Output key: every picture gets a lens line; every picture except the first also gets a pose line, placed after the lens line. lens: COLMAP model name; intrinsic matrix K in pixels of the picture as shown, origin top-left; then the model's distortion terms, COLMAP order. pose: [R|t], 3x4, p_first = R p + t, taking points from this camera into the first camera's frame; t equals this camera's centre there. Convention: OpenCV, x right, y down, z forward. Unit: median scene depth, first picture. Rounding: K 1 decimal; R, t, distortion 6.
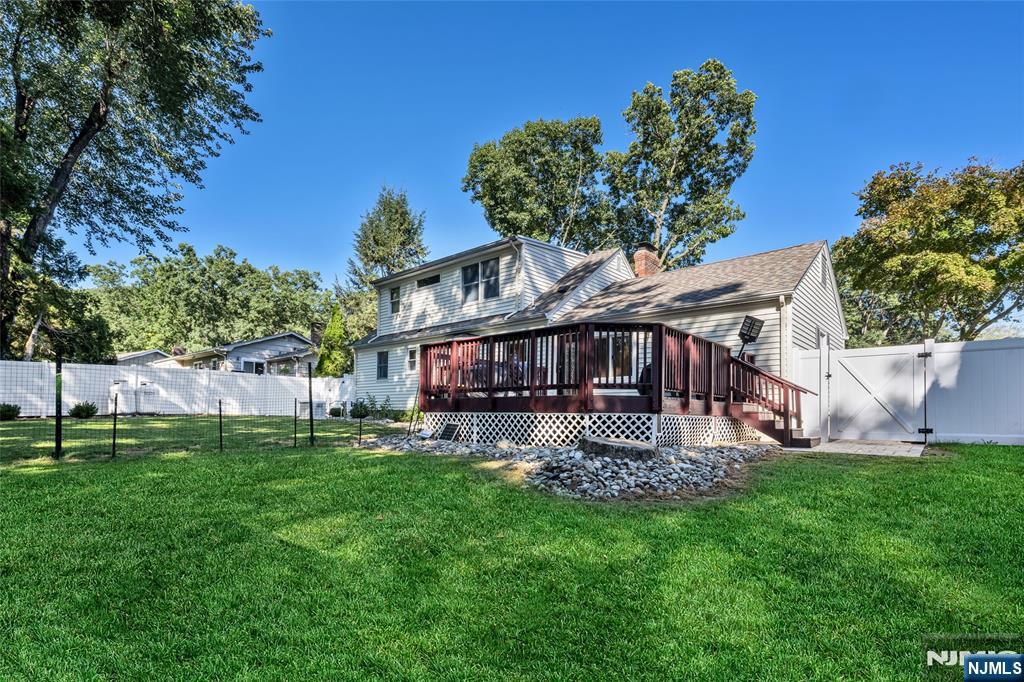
lens RADIAL K [[483.7, 0, 508.5], [0, 483.7, 403.0], [0, 0, 1]] dist [-0.000105, 0.000060]
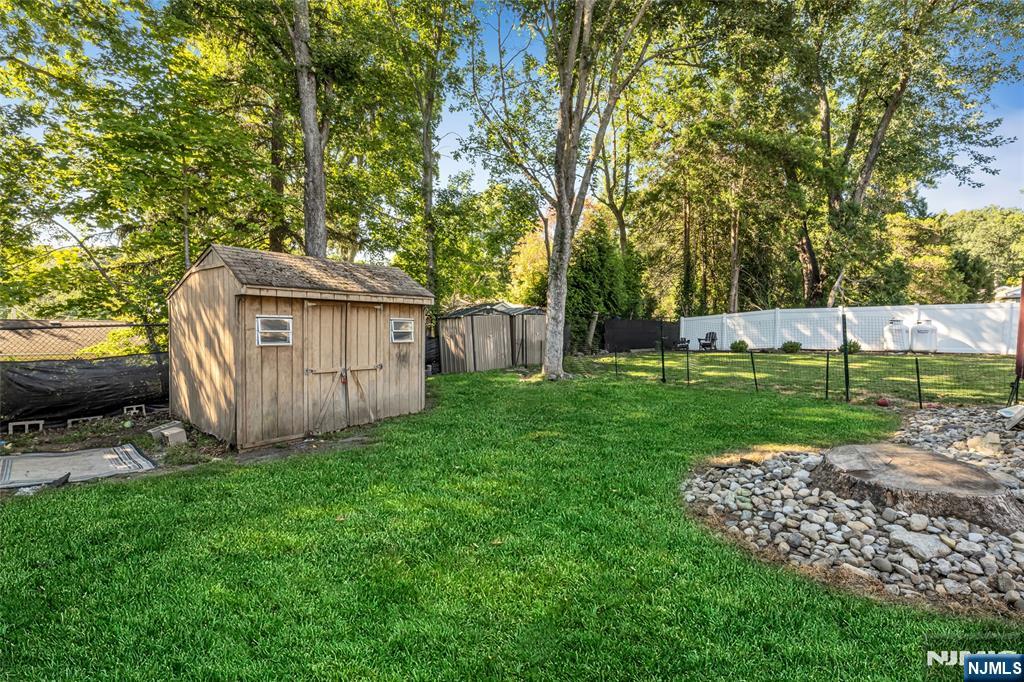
lens RADIAL K [[453.4, 0, 512.0], [0, 453.4, 341.0], [0, 0, 1]] dist [0.001403, 0.000367]
pose [[-0.058895, 0.028459, -0.997858, 0.143722], [0.001155, 0.999595, 0.028441, -0.015854], [0.998263, 0.000522, -0.058904, 0.106324]]
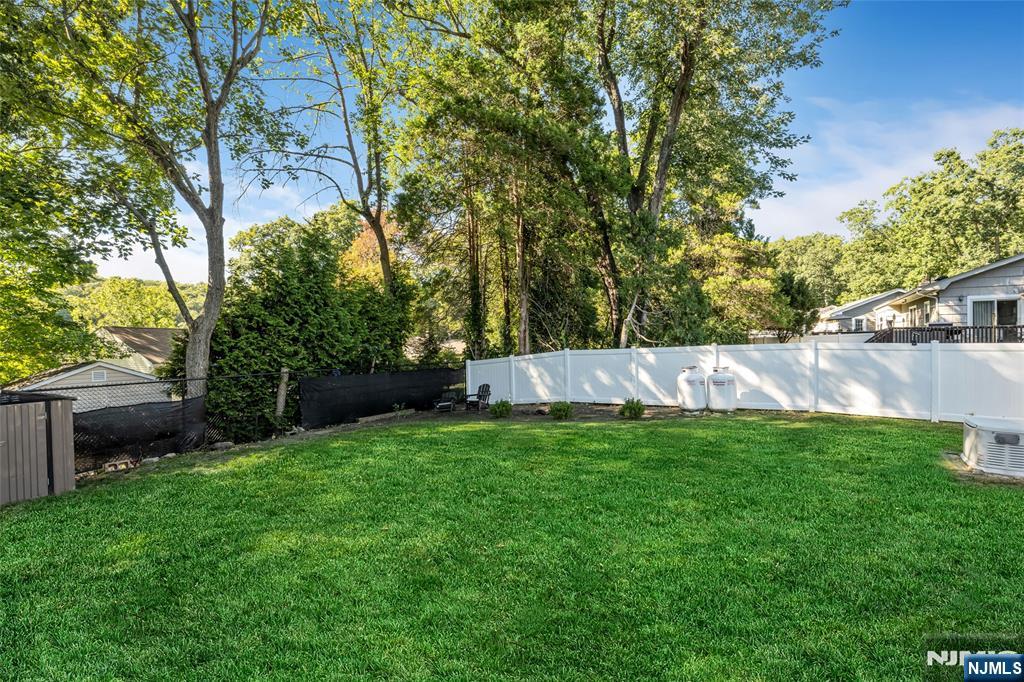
lens RADIAL K [[459.1, 0, 512.0], [0, 459.1, 341.0], [0, 0, 1]] dist [-0.000251, 0.000040]
pose [[0.145015, -0.023352, -0.989154, -0.048778], [0.038027, 0.999114, -0.018012, -0.046723], [0.988698, -0.035003, 0.145775, 0.321295]]
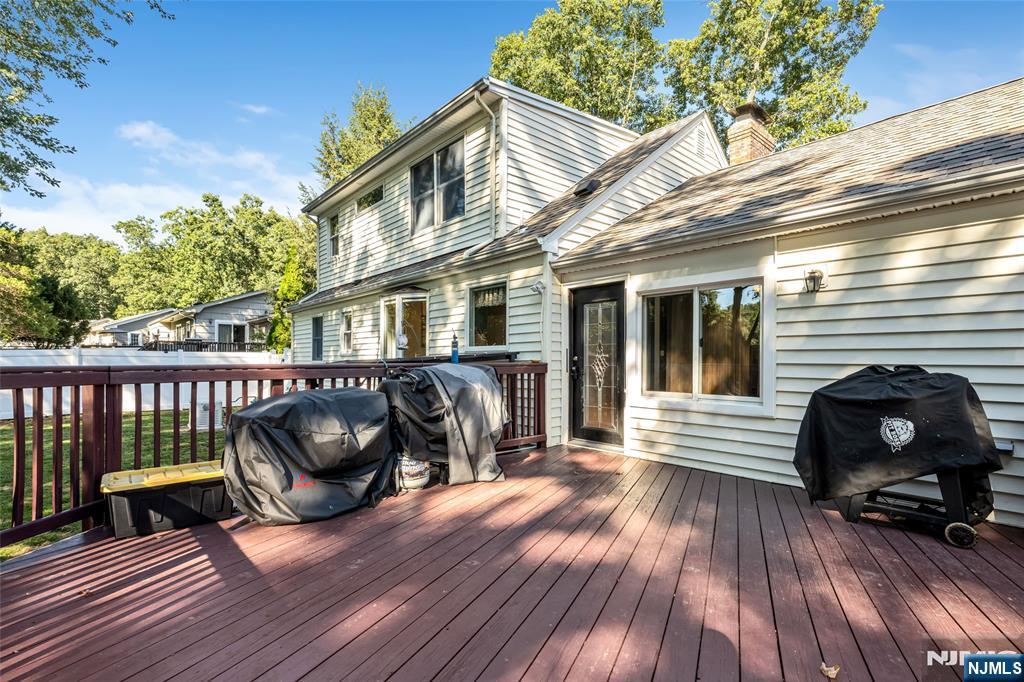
lens RADIAL K [[473.1, 0, 519.8], [0, 473.1, 367.1], [0, 0, 1]] dist [-0.001364, -0.000746]
pose [[0.994635, -0.012840, -0.102649, 0.043634], [0.017285, 0.998946, 0.042531, -0.037998], [0.101995, -0.044077, 0.993808, 0.247357]]
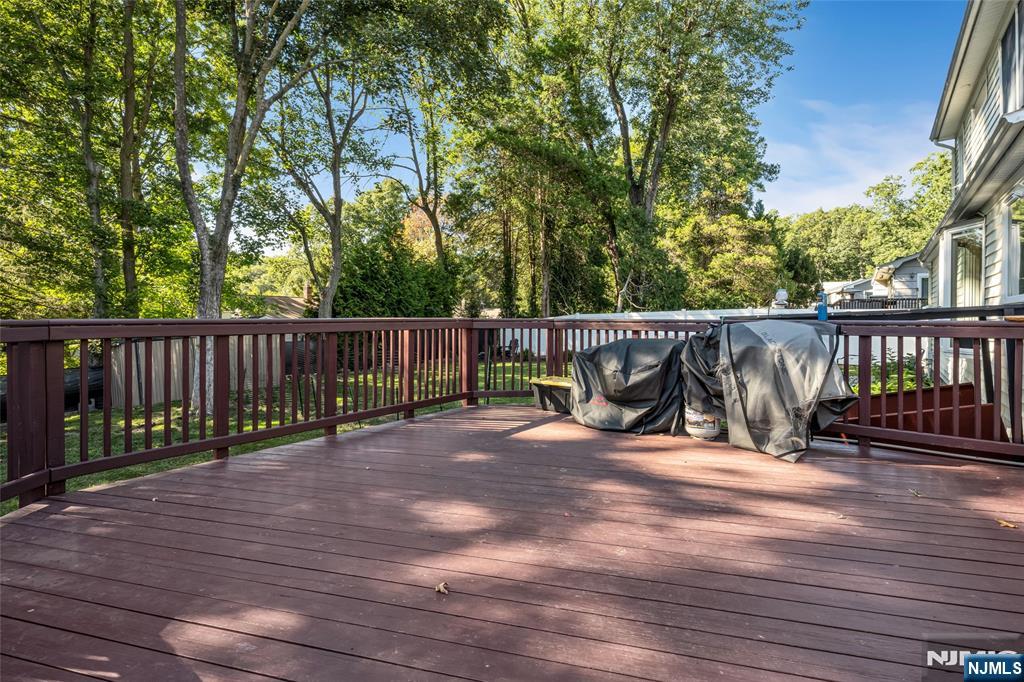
lens RADIAL K [[468.7, 0, 506.5], [0, 468.7, 315.0], [0, 0, 1]] dist [0.000904, 0.000127]
pose [[0.066191, -0.016148, -0.997676, 0.130741], [0.025424, 0.999572, -0.014492, -0.034680], [0.997483, -0.024406, 0.066573, 0.306878]]
